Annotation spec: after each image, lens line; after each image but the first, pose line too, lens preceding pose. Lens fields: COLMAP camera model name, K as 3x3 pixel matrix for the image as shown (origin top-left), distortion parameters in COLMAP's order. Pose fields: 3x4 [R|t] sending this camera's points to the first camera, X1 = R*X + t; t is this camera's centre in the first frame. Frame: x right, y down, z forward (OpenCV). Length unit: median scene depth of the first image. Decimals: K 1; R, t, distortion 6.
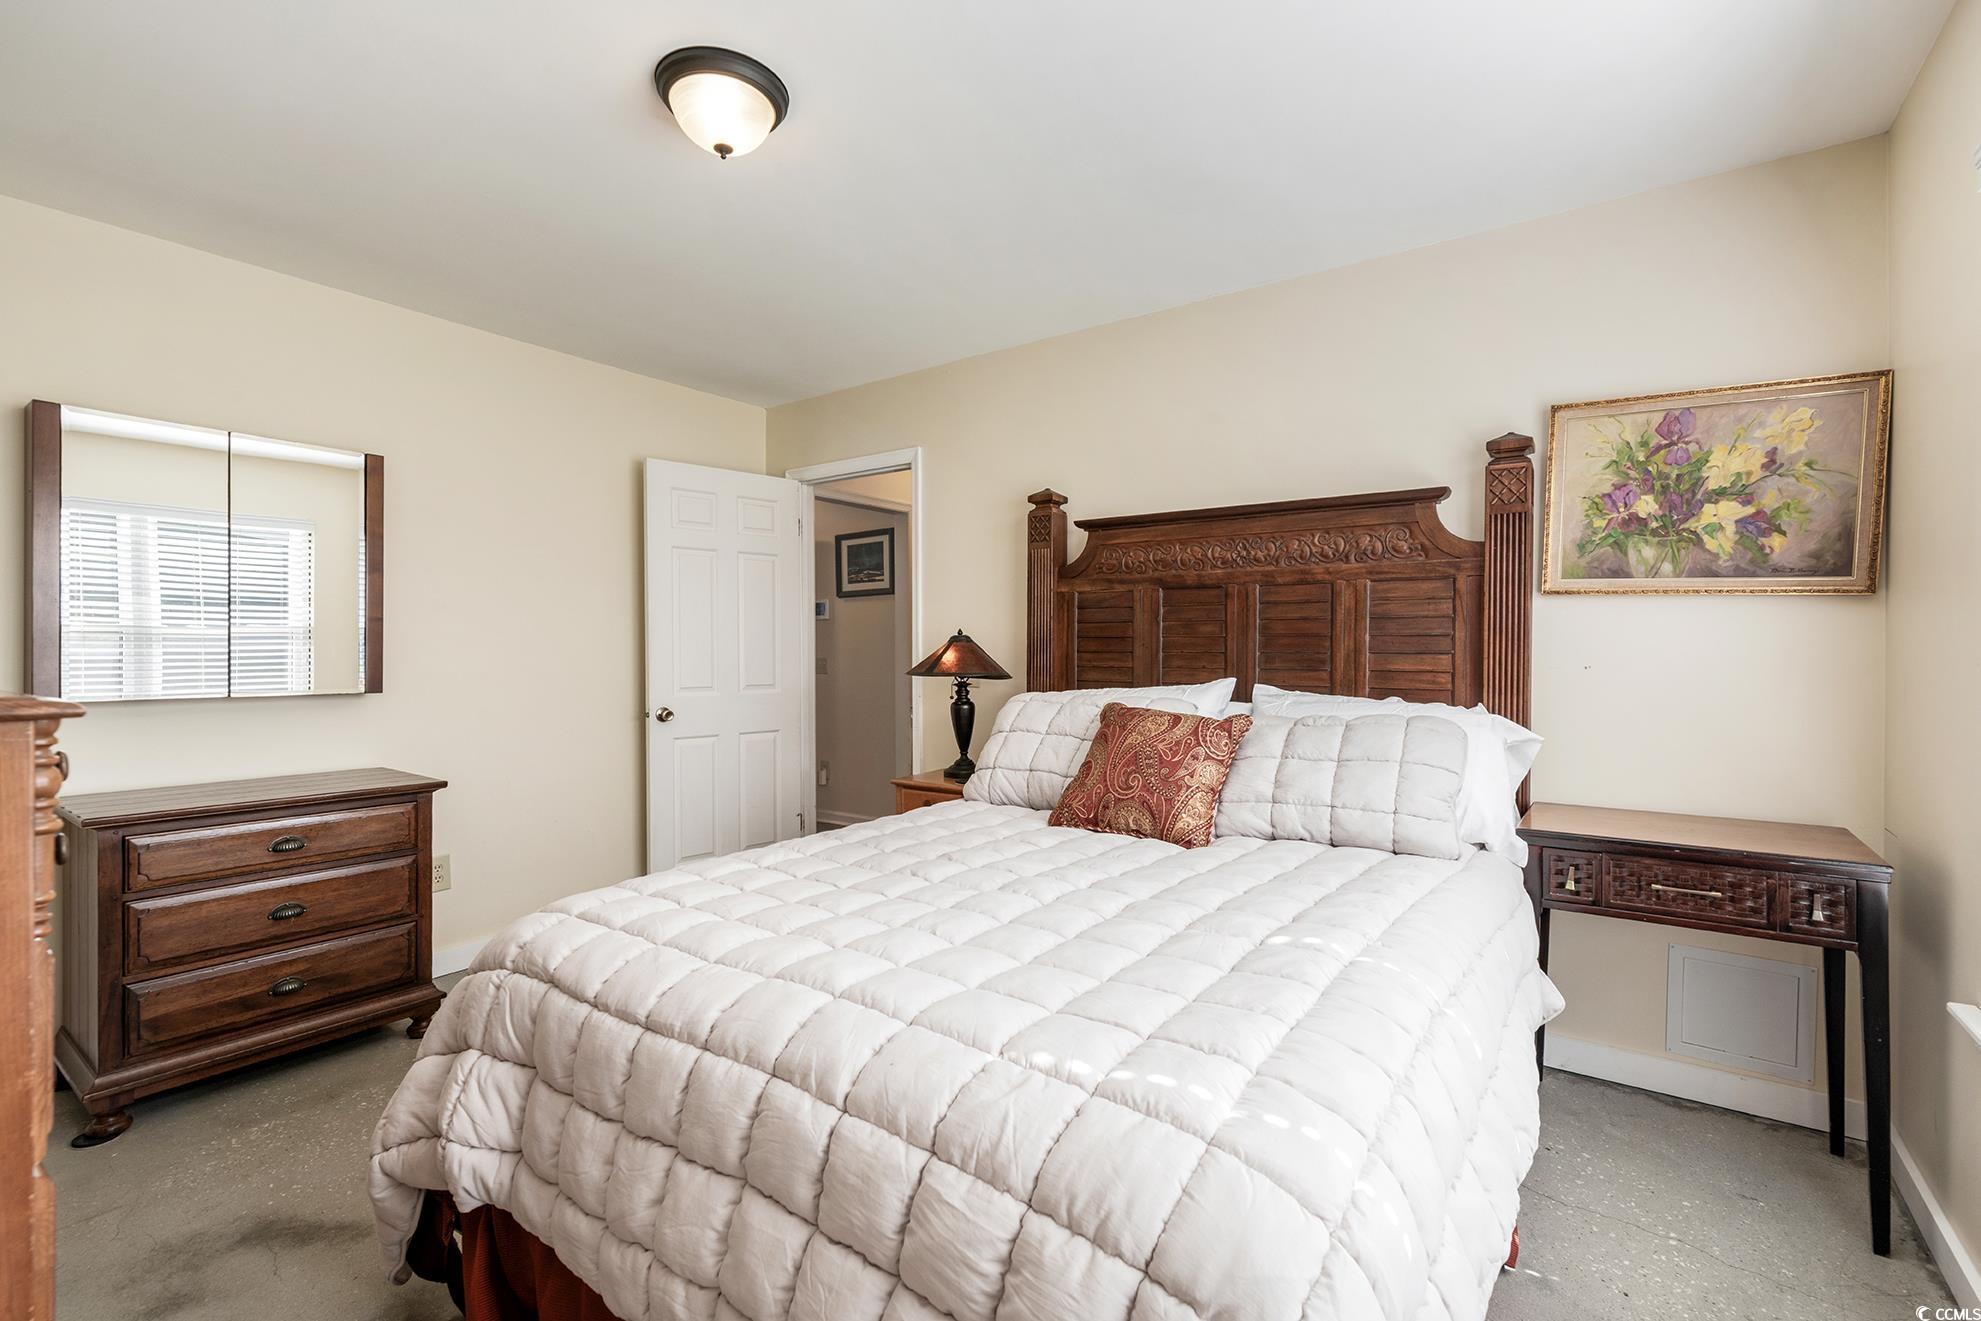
lens RADIAL K [[882.1, 0, 993.7], [0, 882.1, 651.4], [0, 0, 1]] dist [0.011831, -0.002984]
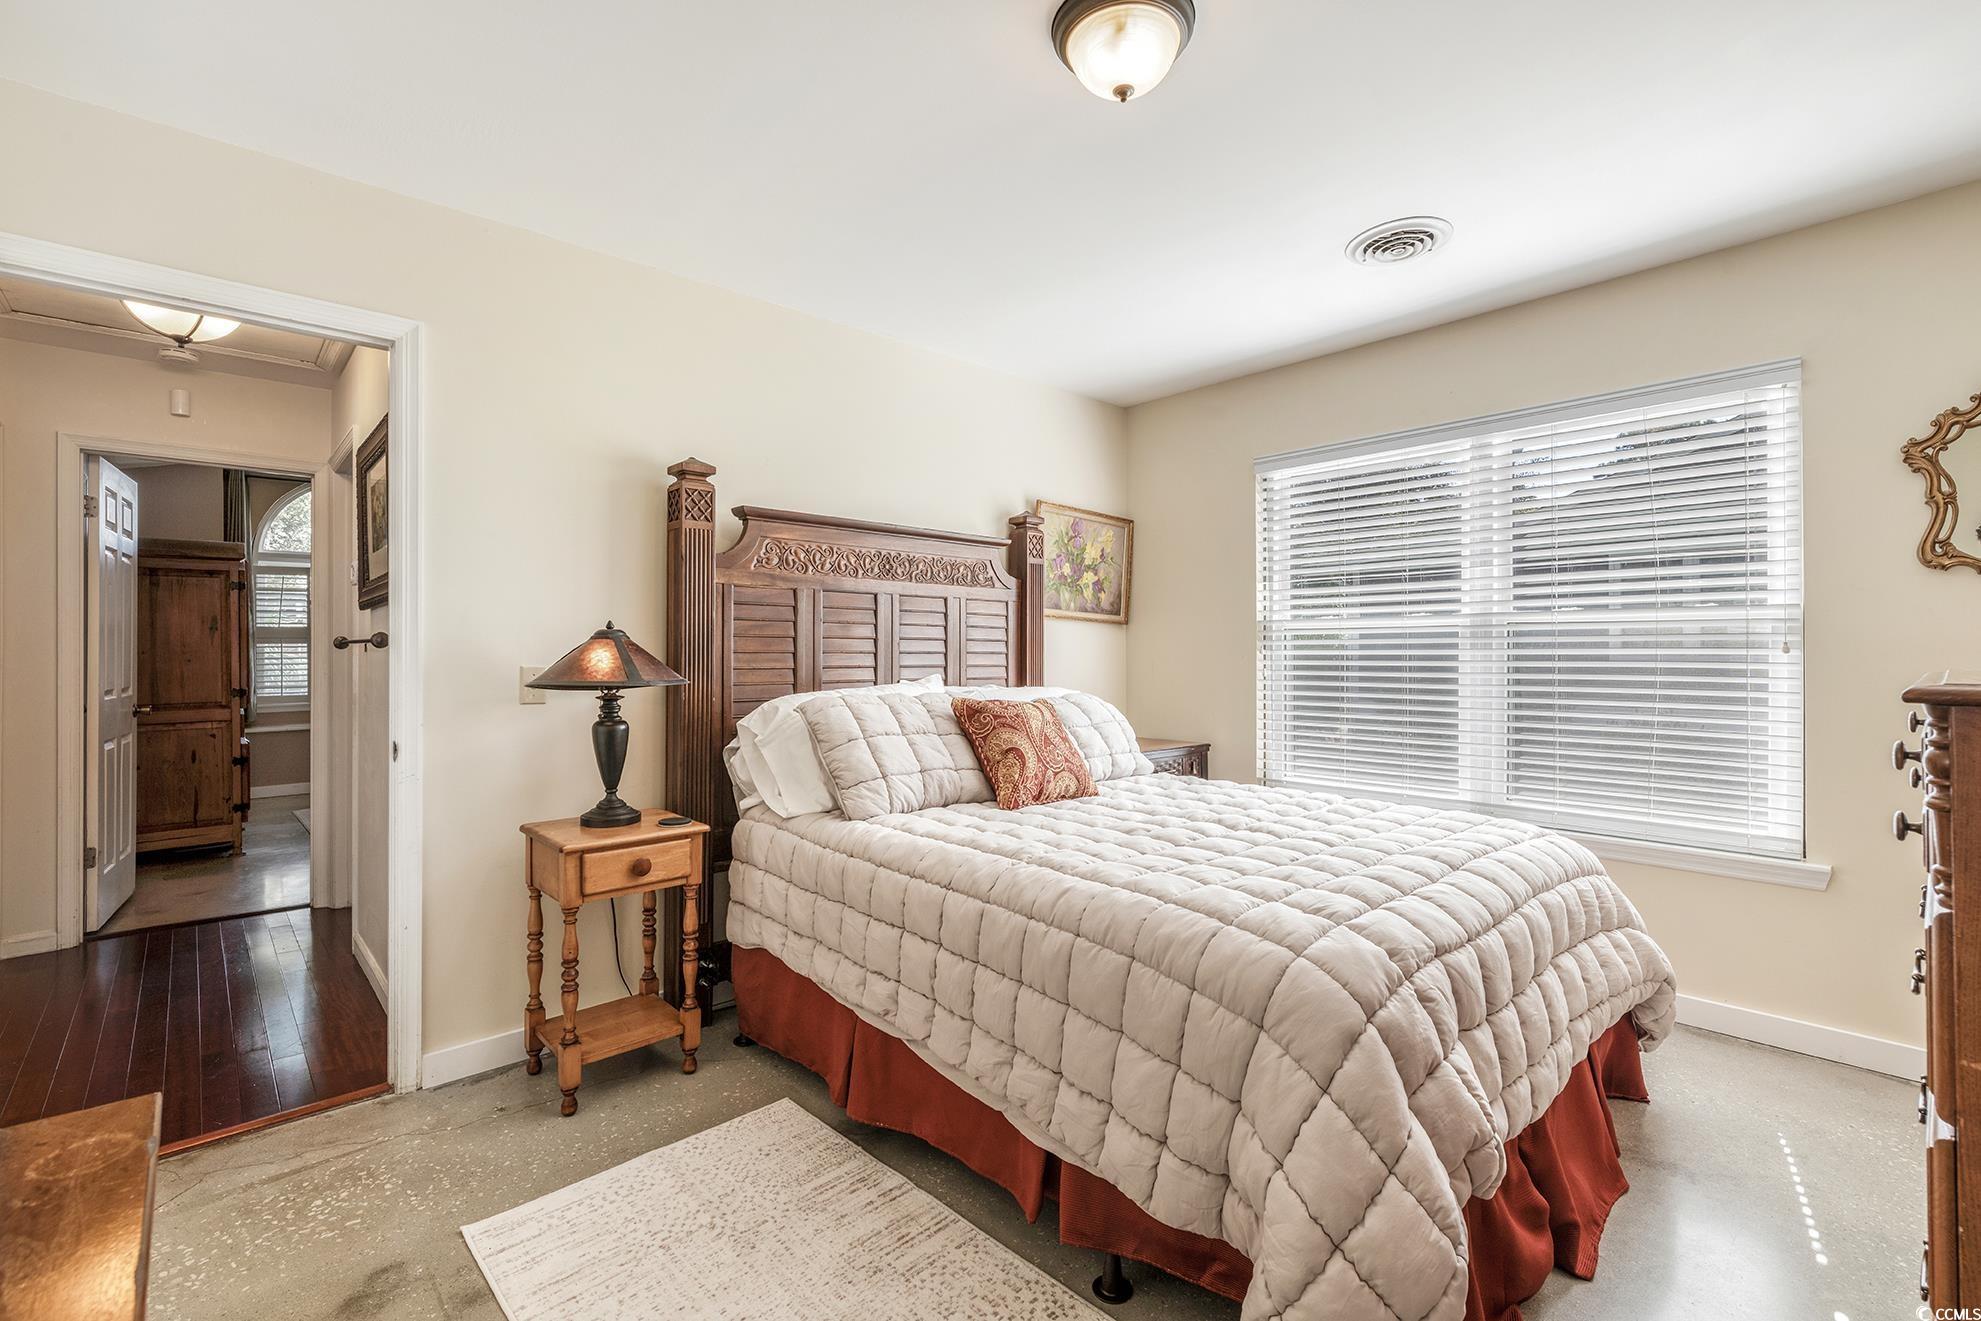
lens RADIAL K [[882.1, 0, 992.8], [0, 882.1, 653.9], [0, 0, 1]] dist [0.011831, -0.002984]
pose [[0.206395, 0.000370, 0.978469, -1.008342], [0.001745, 0.999998, -0.000747, 0.004458], [-0.978467, 0.001862, 0.206394, 0.791411]]
